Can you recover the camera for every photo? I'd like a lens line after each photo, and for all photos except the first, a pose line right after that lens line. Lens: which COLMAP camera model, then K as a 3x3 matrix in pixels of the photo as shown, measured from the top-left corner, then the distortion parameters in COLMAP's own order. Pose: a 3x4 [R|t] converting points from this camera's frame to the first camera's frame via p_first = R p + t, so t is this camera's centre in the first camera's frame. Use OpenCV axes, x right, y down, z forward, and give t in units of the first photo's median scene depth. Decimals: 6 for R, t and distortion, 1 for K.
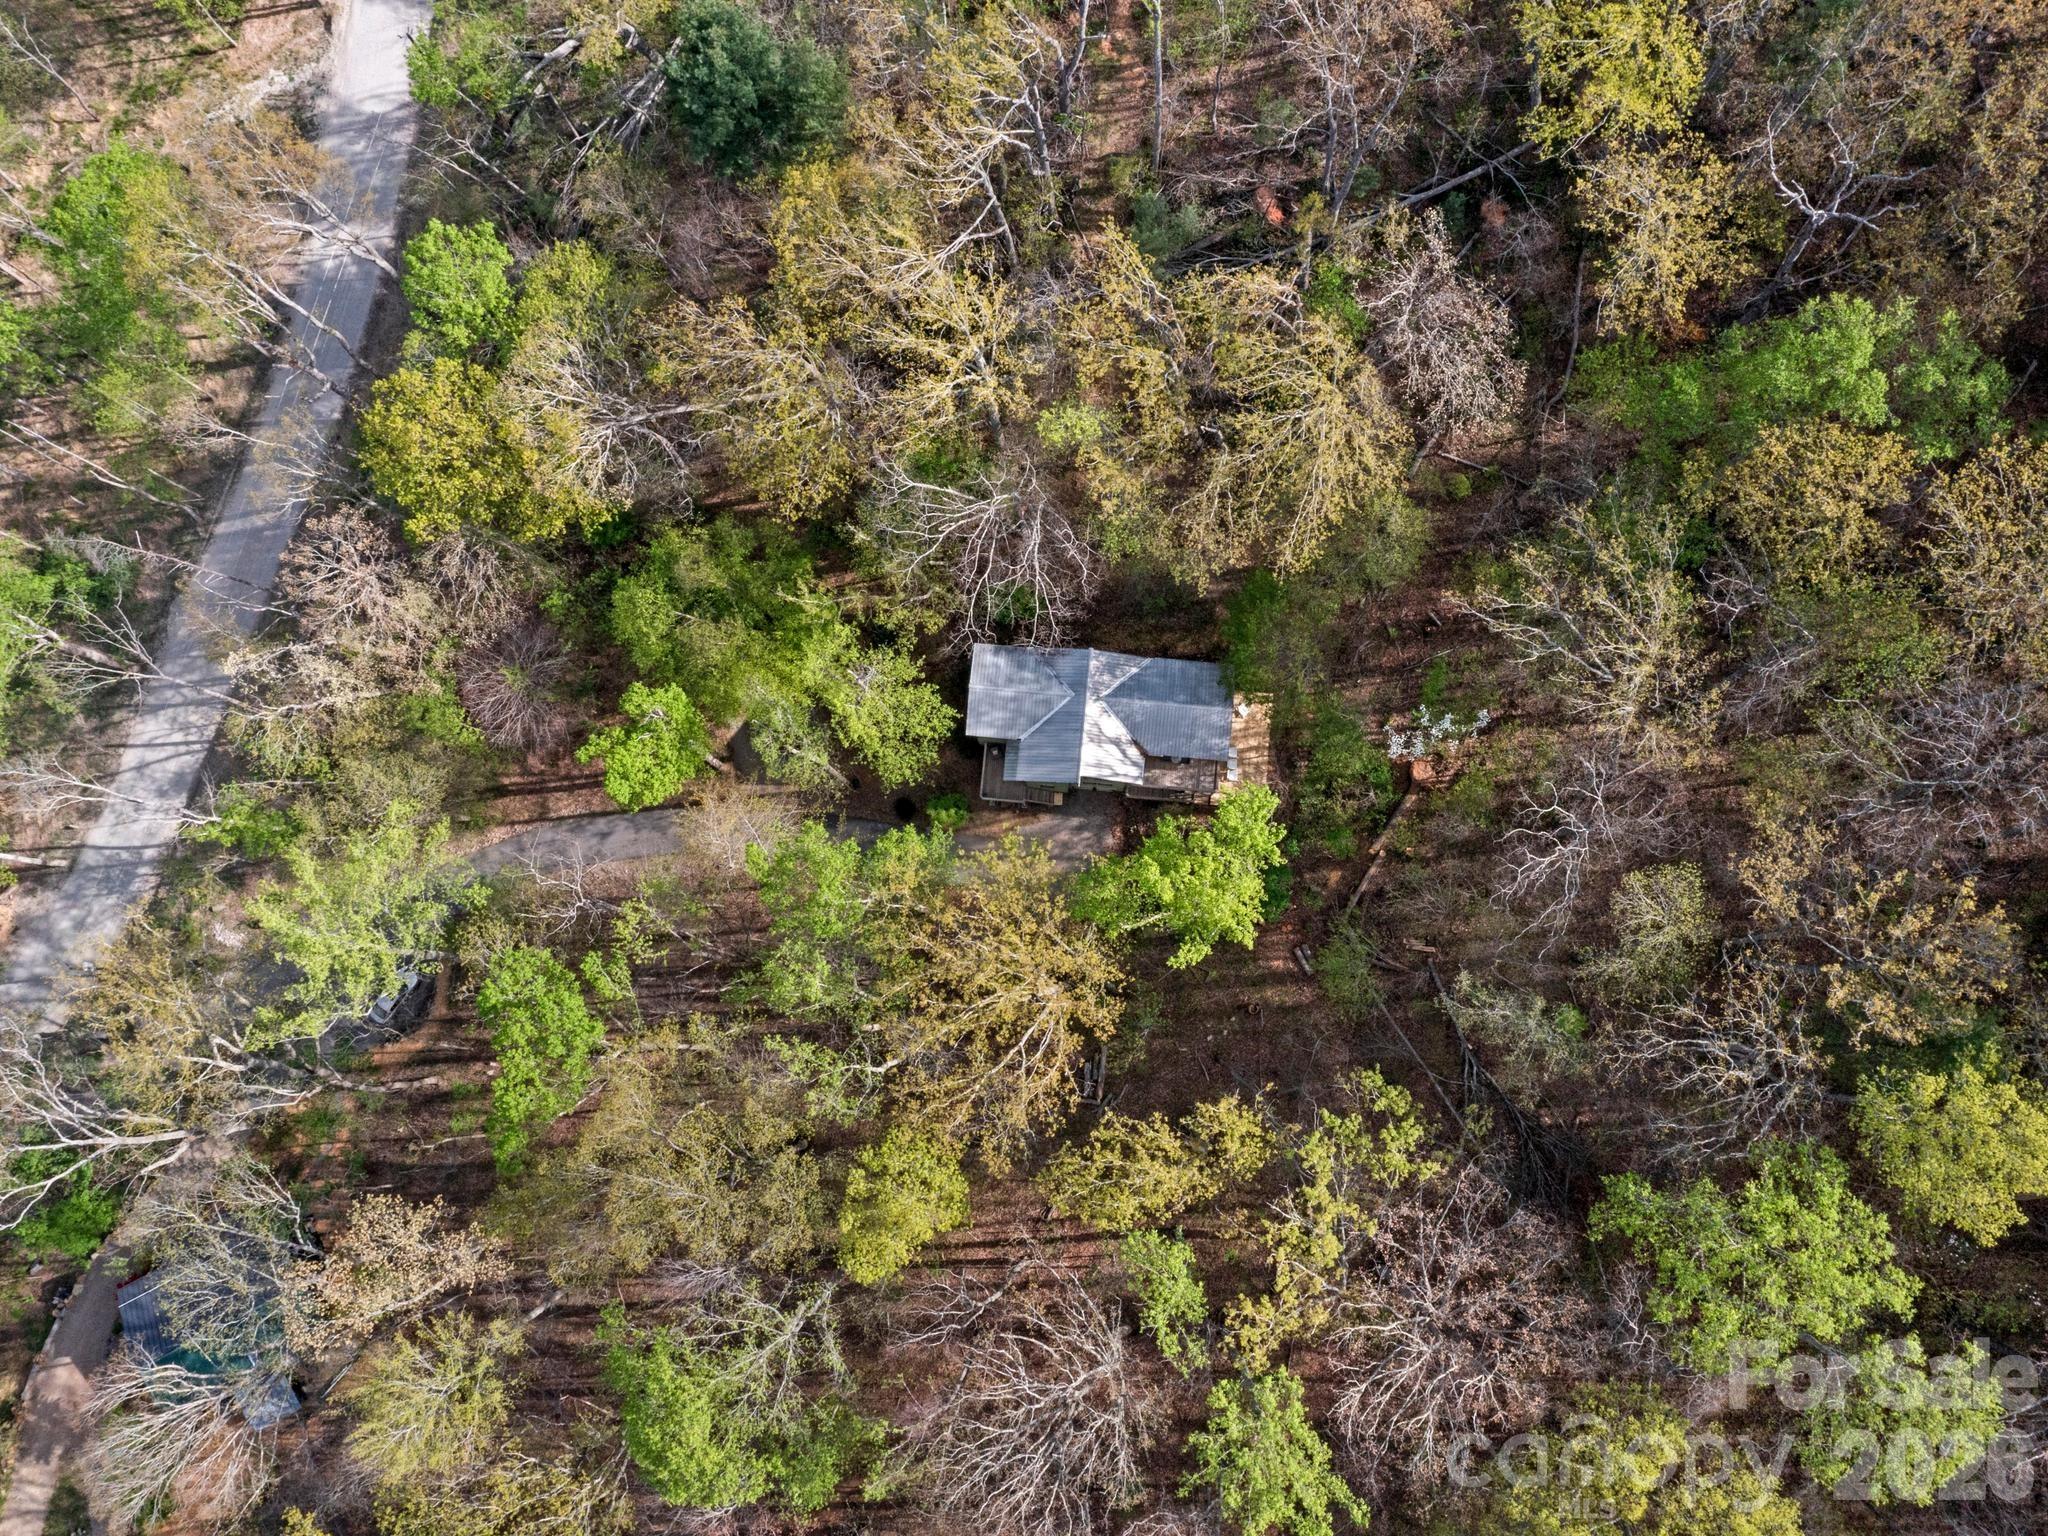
lens RADIAL K [[1682.1, 0, 1024.0], [0, 1682.1, 768.0], [0, 0, 1]] dist [-0.002060, -0.000820]
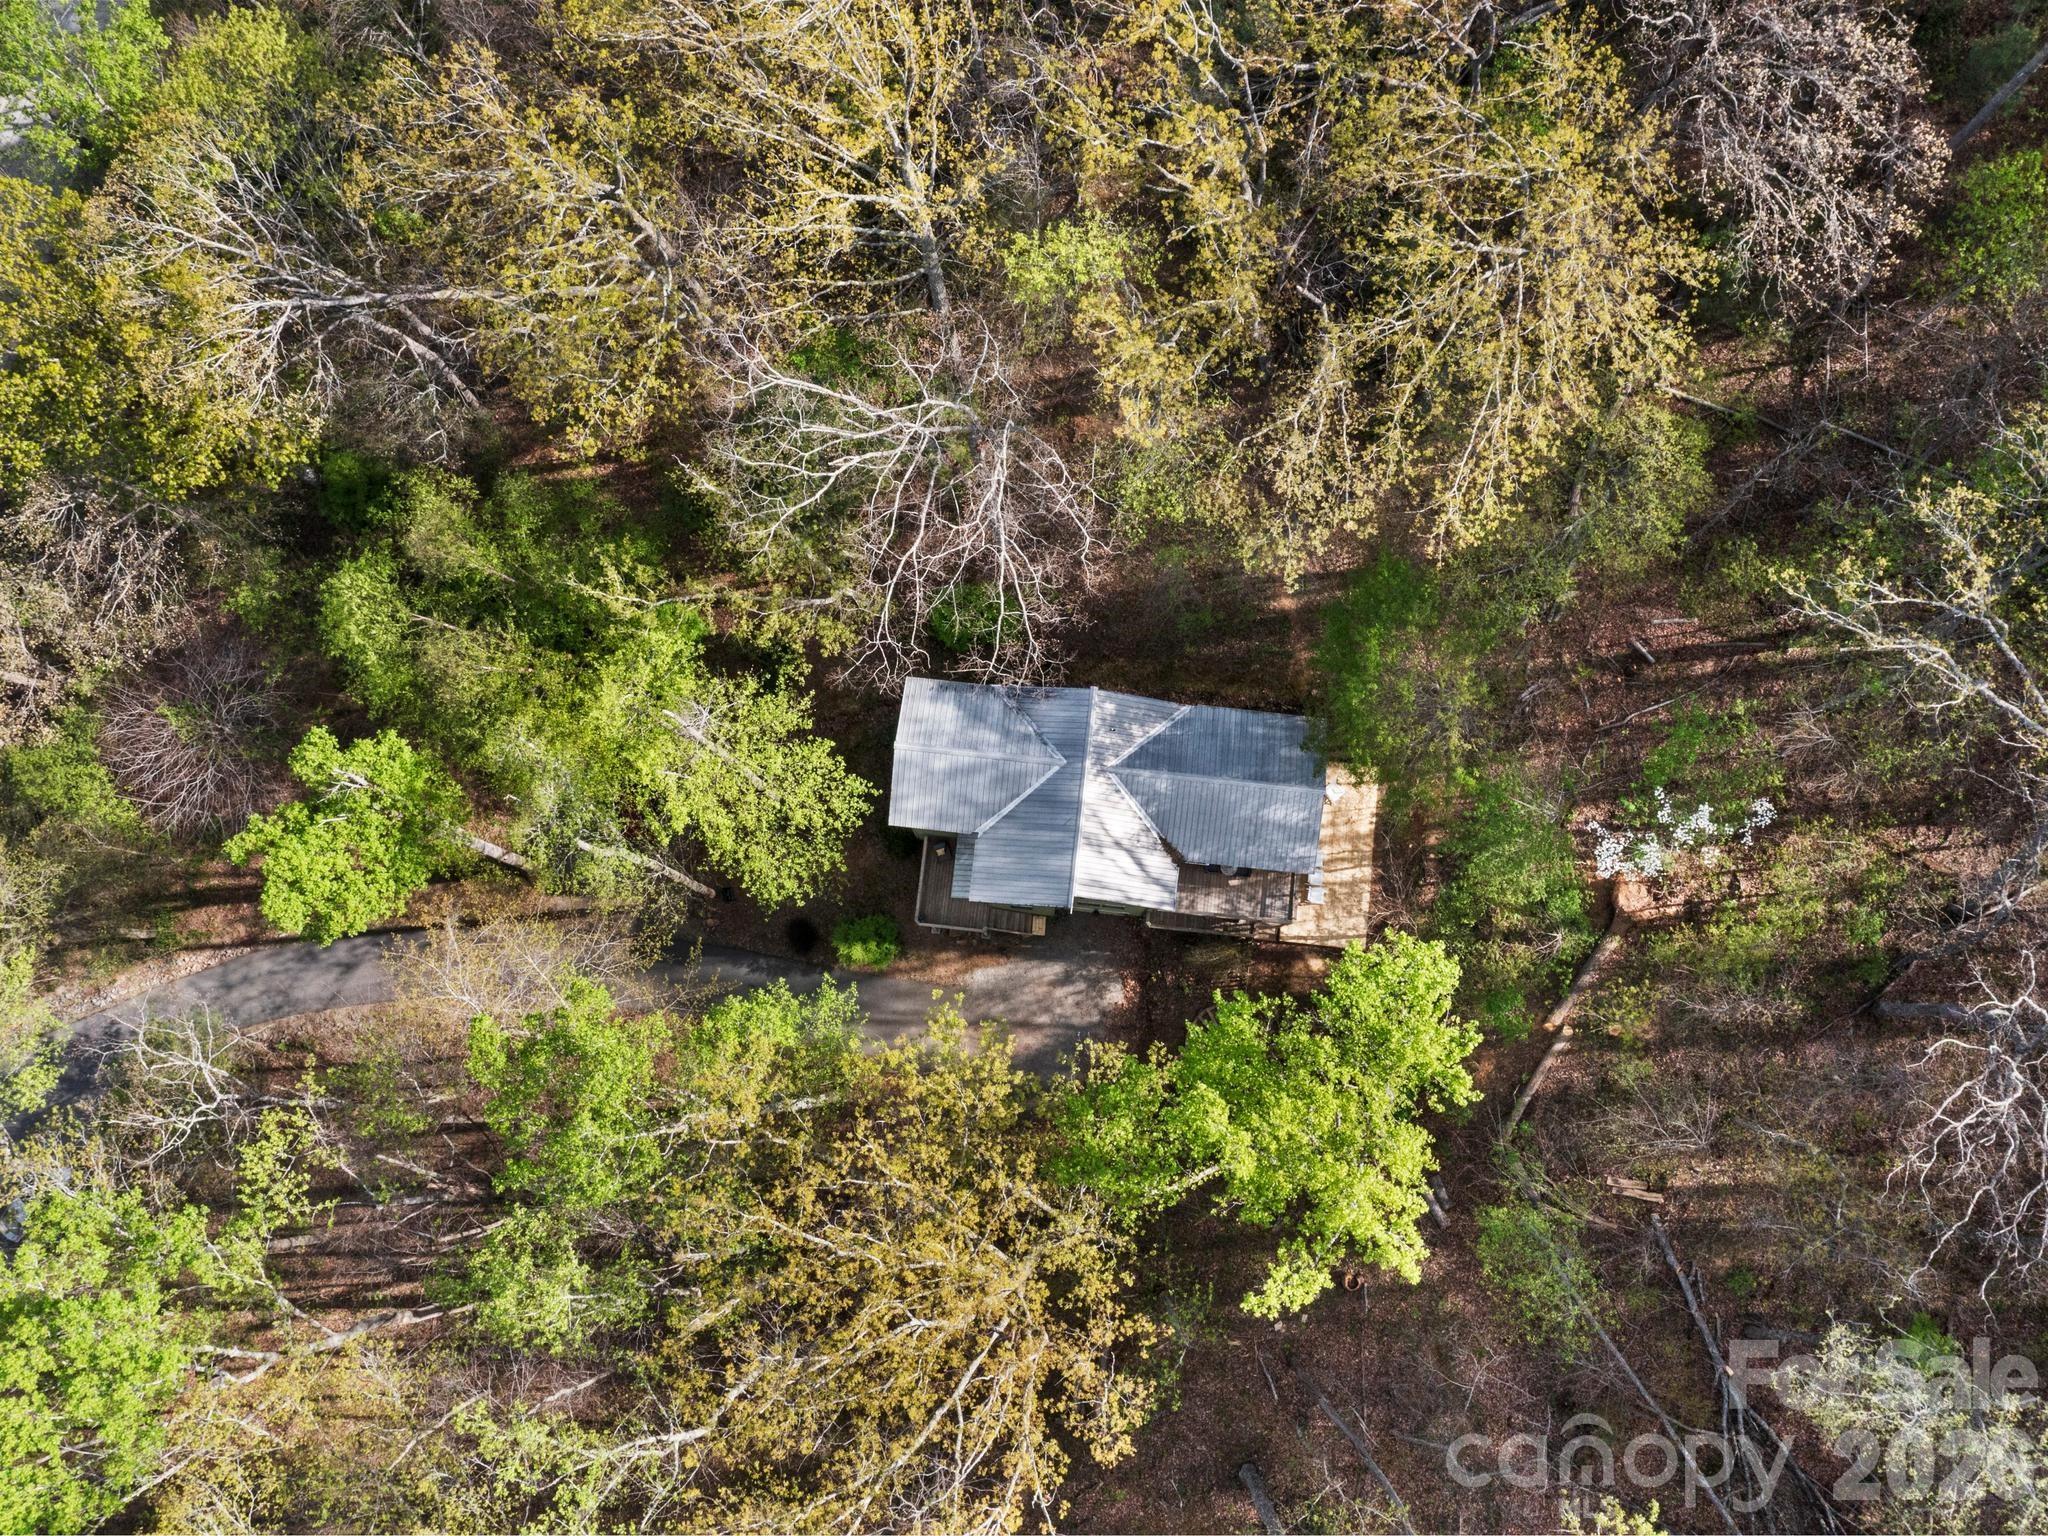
lens RADIAL K [[1682.1, 0, 1024.0], [0, 1682.1, 768.0], [0, 0, 1]] dist [-0.002060, -0.000820]
pose [[0.999856, 0.016944, 0.000829, 0.015120], [-0.016887, 0.998784, -0.046320, -0.013566], [-0.001613, 0.046299, 0.998926, 0.410422]]
